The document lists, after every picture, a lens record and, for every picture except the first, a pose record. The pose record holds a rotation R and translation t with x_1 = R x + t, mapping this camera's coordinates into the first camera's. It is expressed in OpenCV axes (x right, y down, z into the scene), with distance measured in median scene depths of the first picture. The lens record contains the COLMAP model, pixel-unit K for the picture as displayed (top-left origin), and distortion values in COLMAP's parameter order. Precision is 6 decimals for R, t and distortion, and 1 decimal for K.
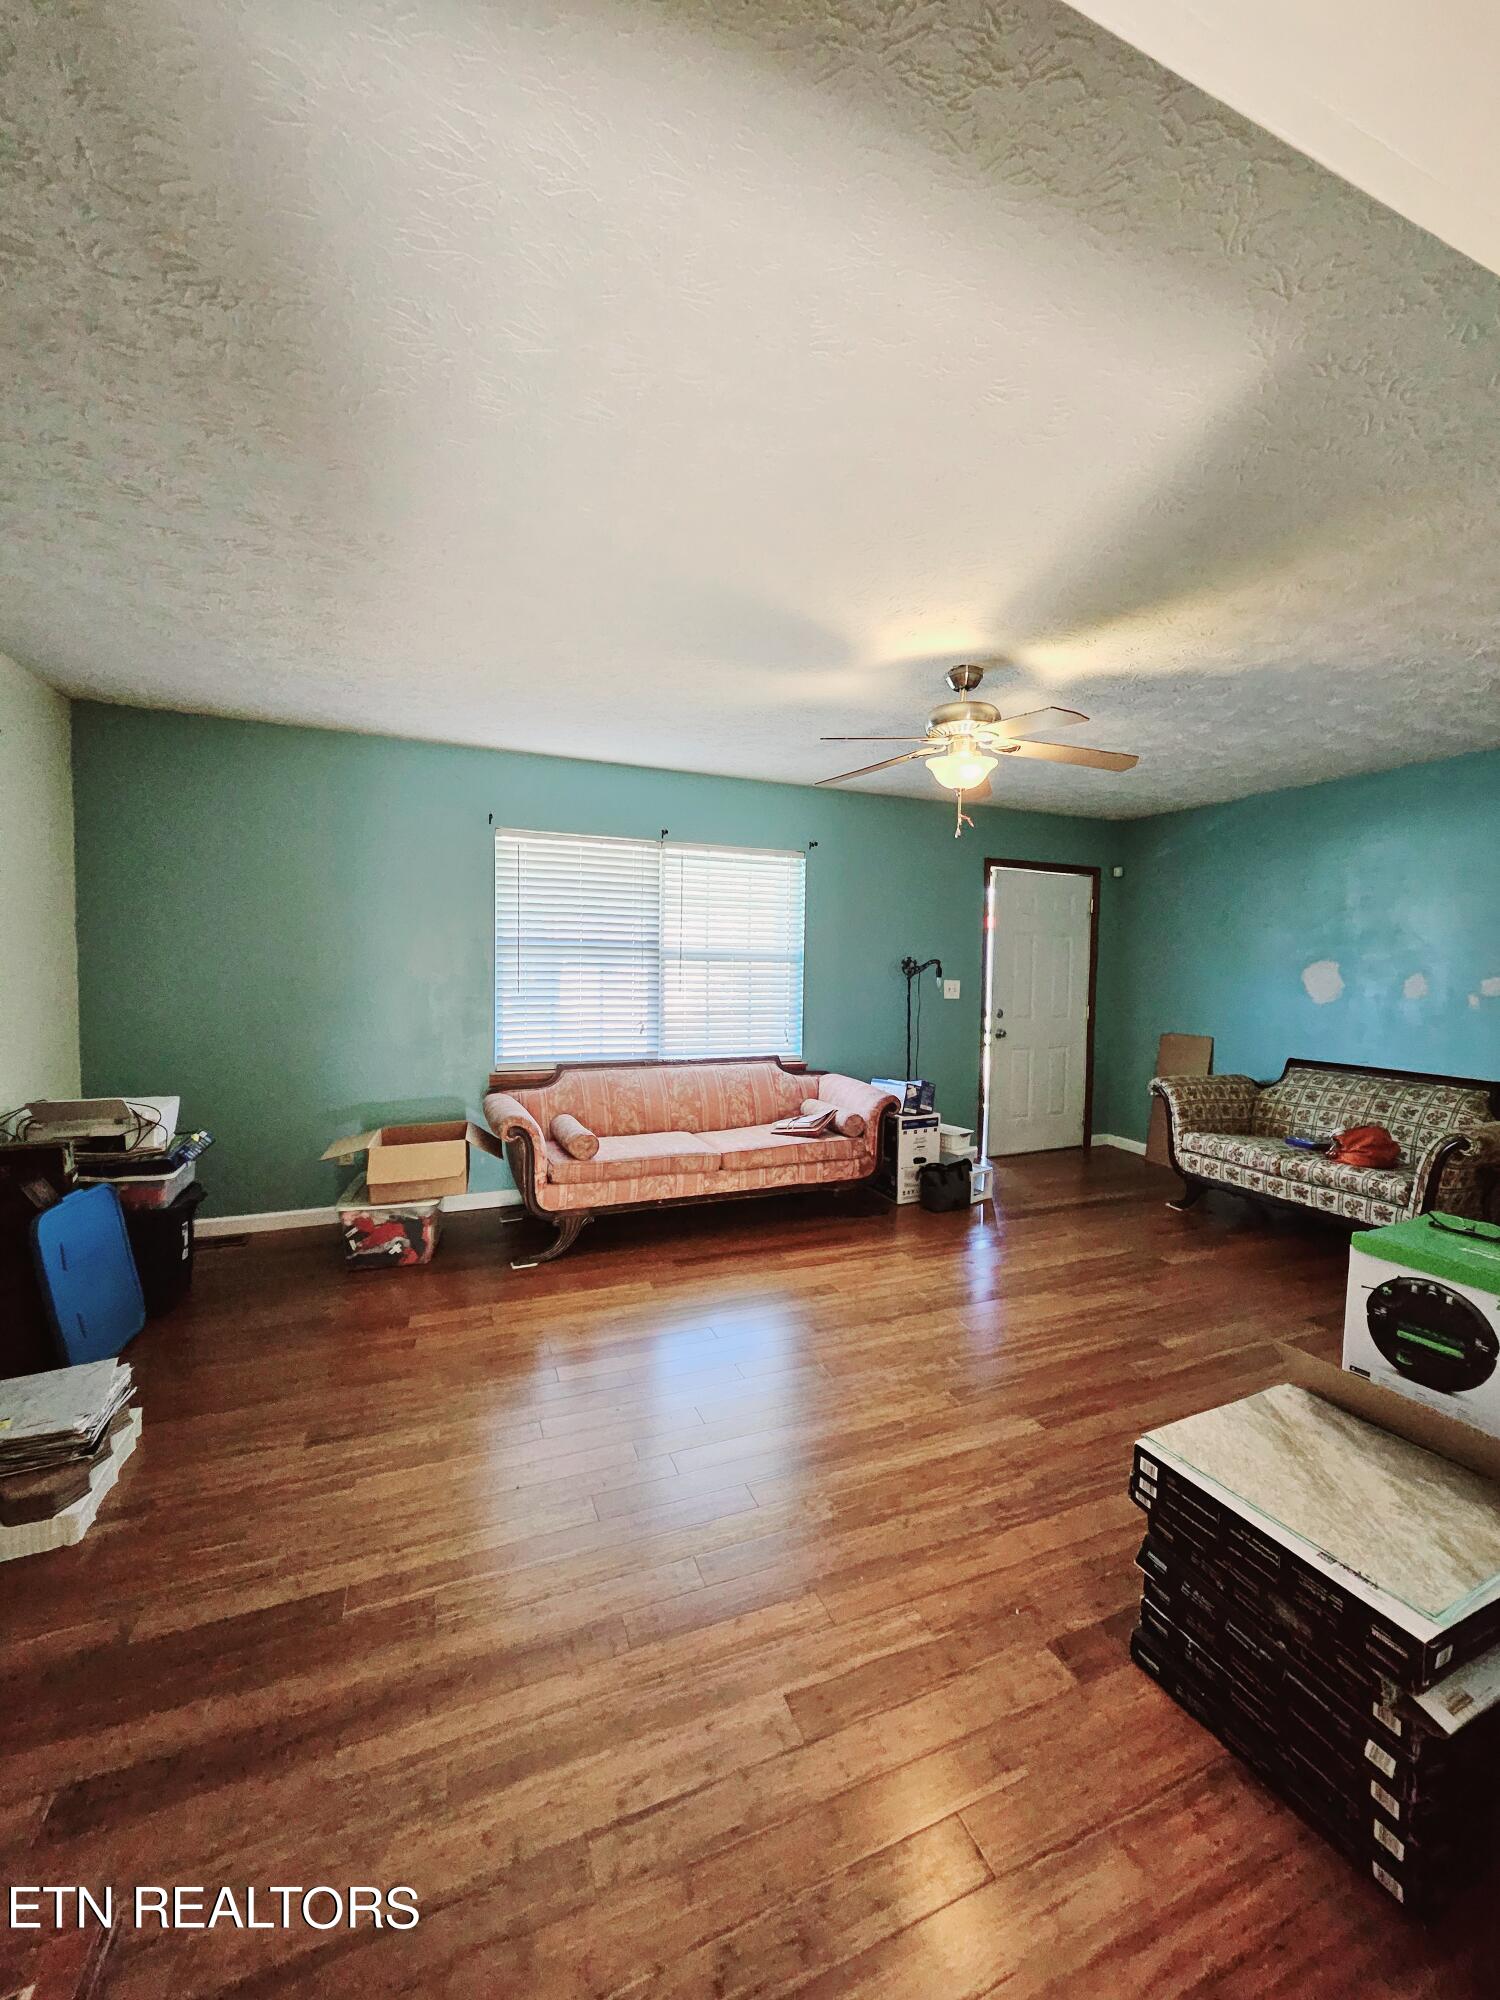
lens RADIAL K [[779.8, 0, 766.5], [0, 779.8, 1002.7], [0, 0, 1]] dist [0.002302, -0.004161]
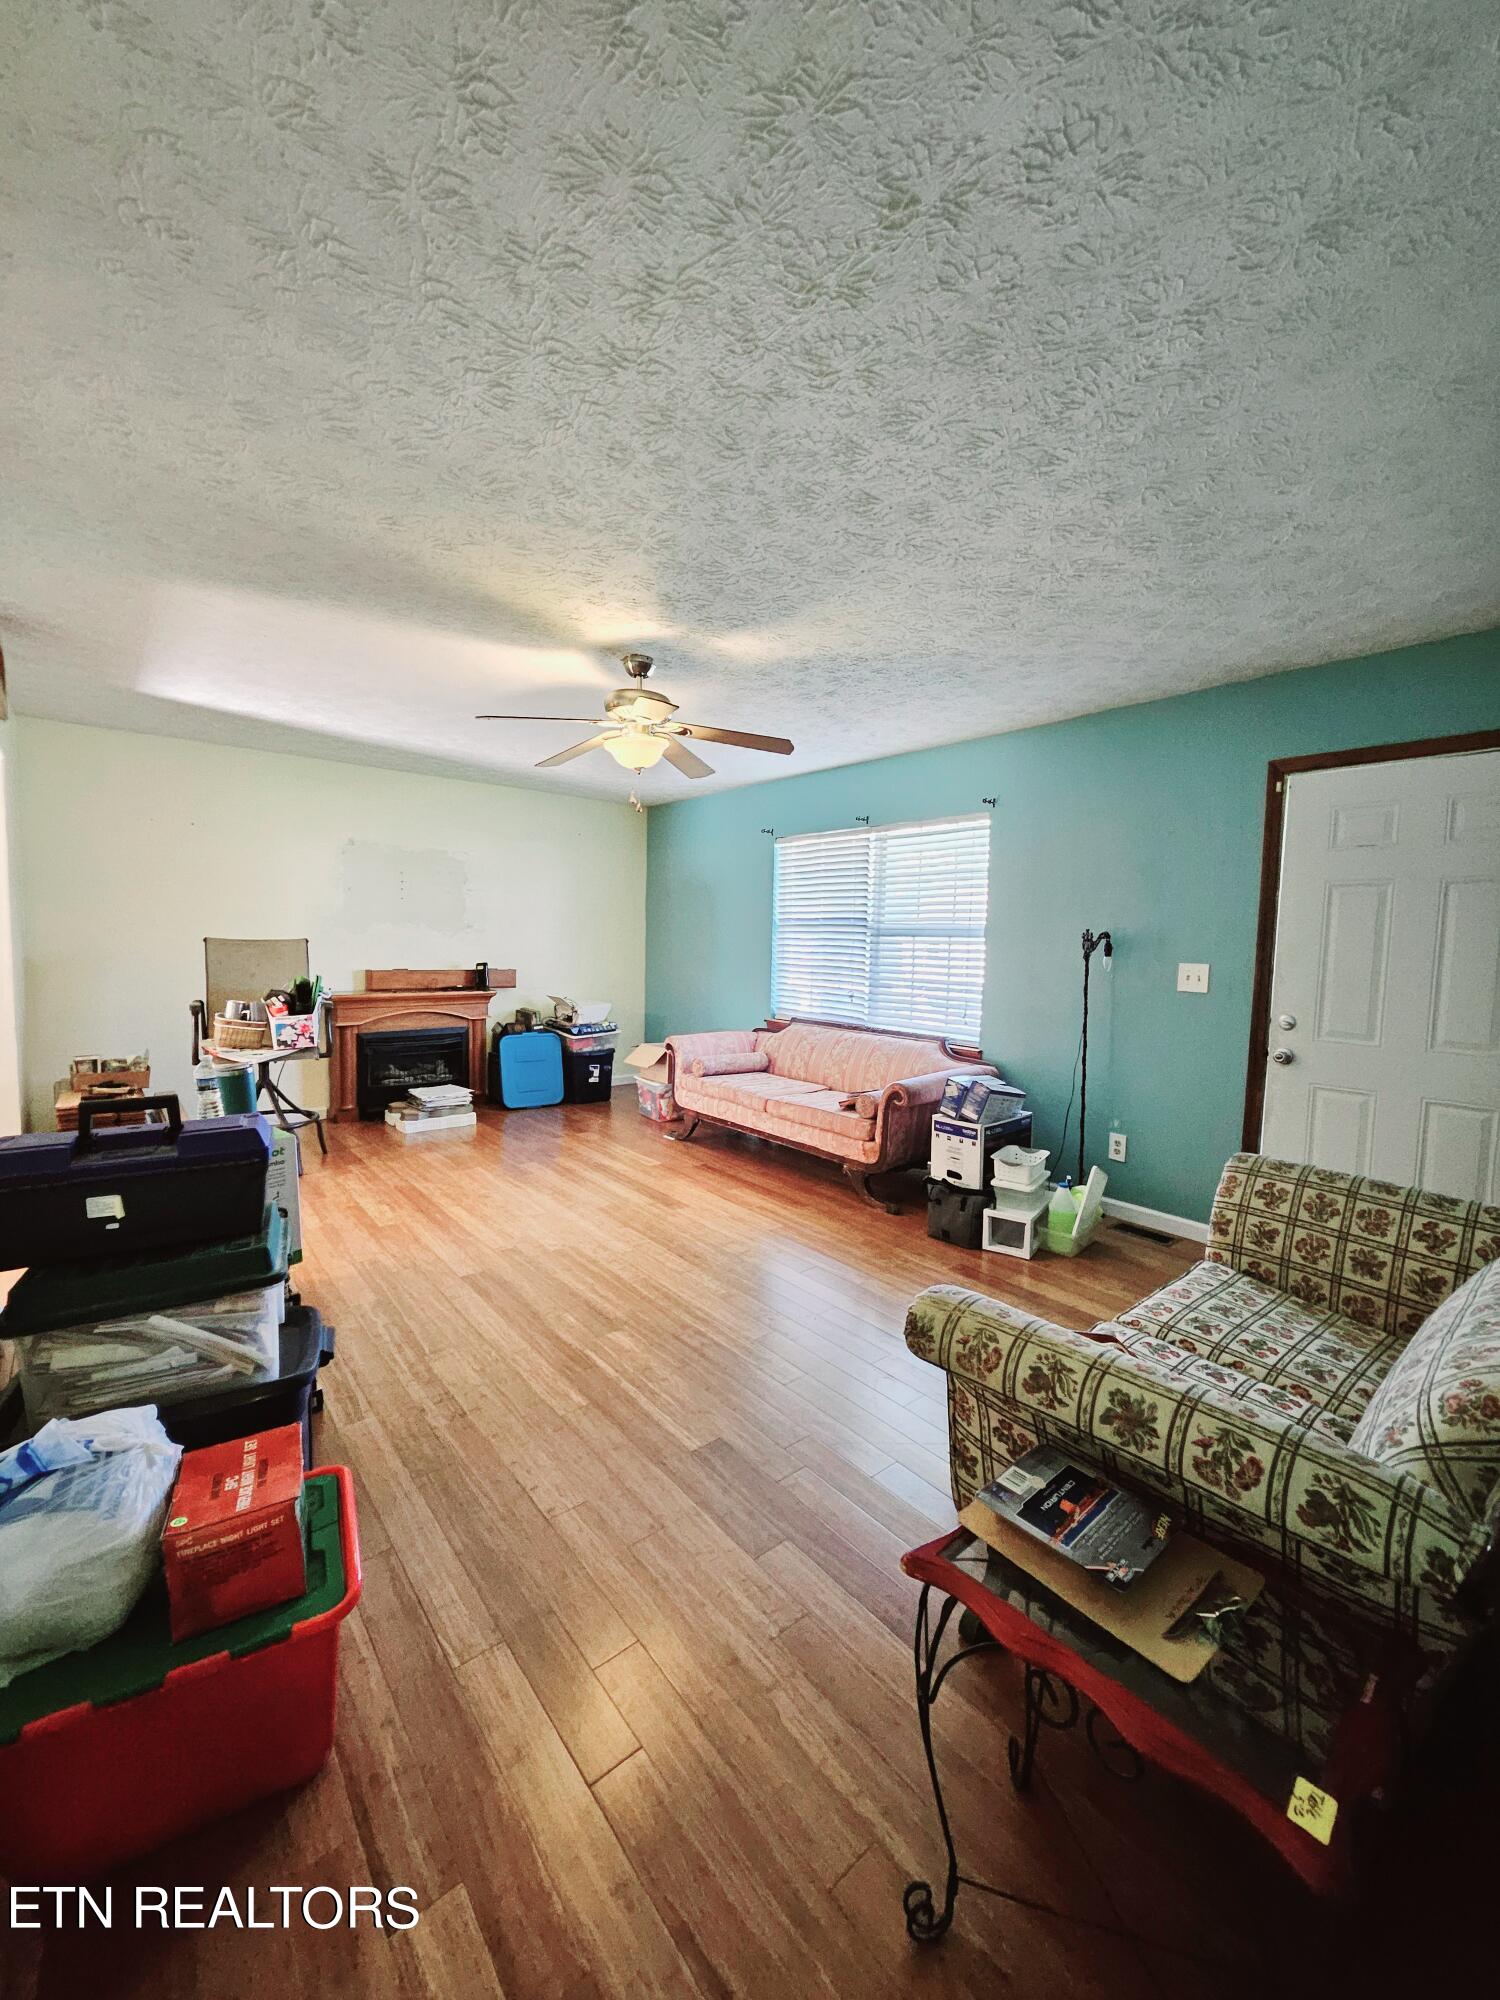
lens RADIAL K [[779.8, 0, 768.0], [0, 779.8, 998.5], [0, 0, 1]] dist [0.002302, -0.004161]
pose [[0.312001, 0.063565, -0.947953, 0.906428], [-0.069677, 0.996603, 0.043894, -0.004133], [0.947523, 0.052356, 0.315370, 0.553593]]
